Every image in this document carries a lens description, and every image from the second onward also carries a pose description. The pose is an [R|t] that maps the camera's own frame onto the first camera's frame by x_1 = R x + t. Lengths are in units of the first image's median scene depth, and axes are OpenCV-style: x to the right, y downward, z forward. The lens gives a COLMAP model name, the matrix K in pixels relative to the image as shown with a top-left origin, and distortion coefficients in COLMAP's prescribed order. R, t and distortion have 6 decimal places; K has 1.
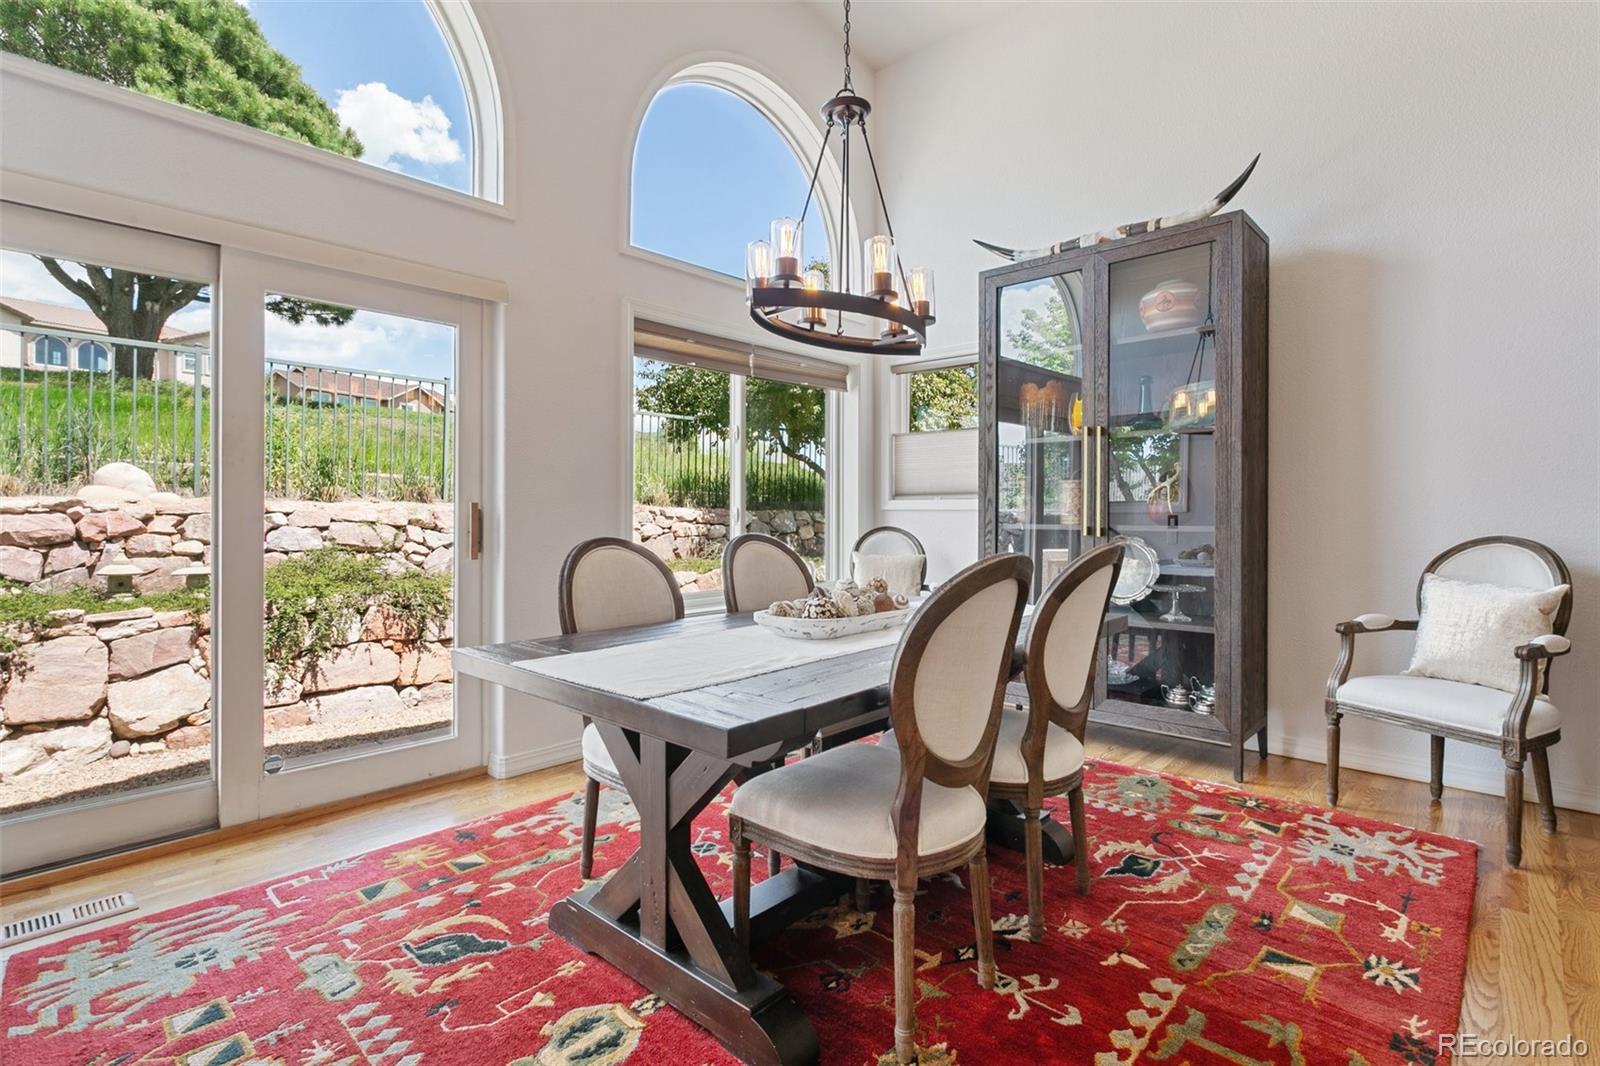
lens RADIAL K [[802.7, 0, 772.6], [0, 802.7, 506.7], [0, 0, 1]] dist [-0.001393, -0.000098]
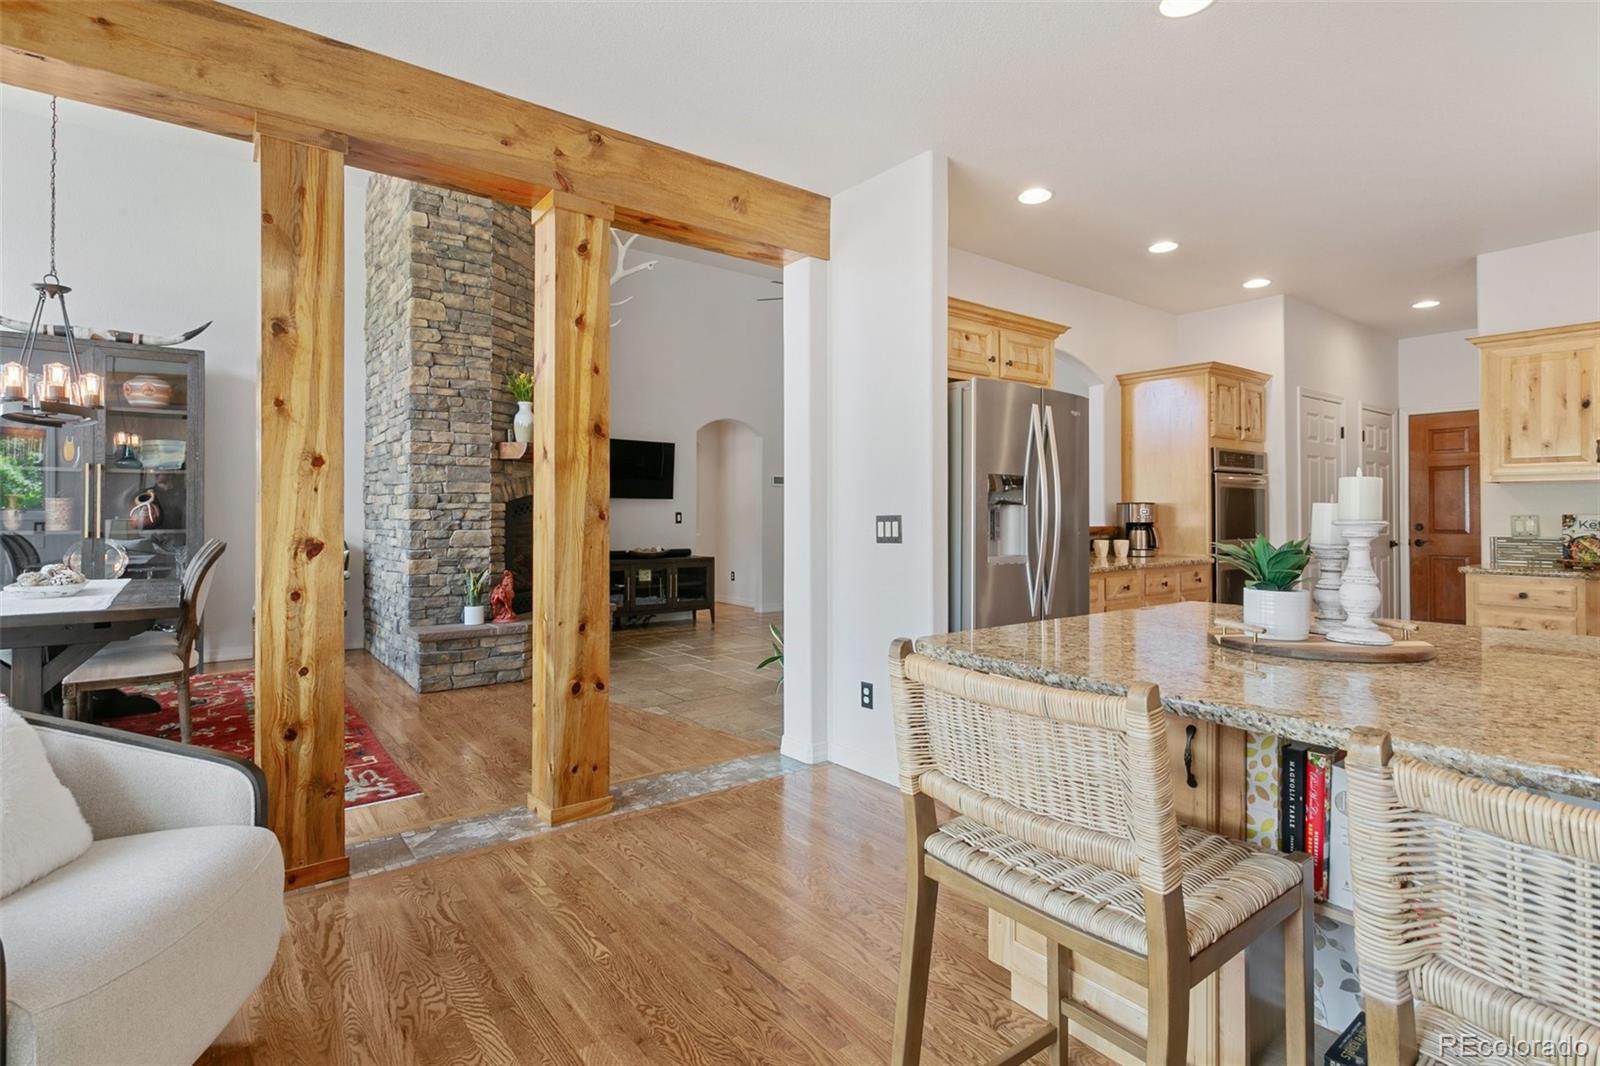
lens RADIAL K [[776.7, 0, 789.7], [0, 776.7, 508.4], [0, 0, 1]] dist [0.000940, 0.000762]
pose [[0.165536, 0.004688, 0.986193, -0.806646], [-0.002889, 0.999987, -0.004269, -0.015592], [-0.986200, -0.002142, 0.165547, -0.504177]]
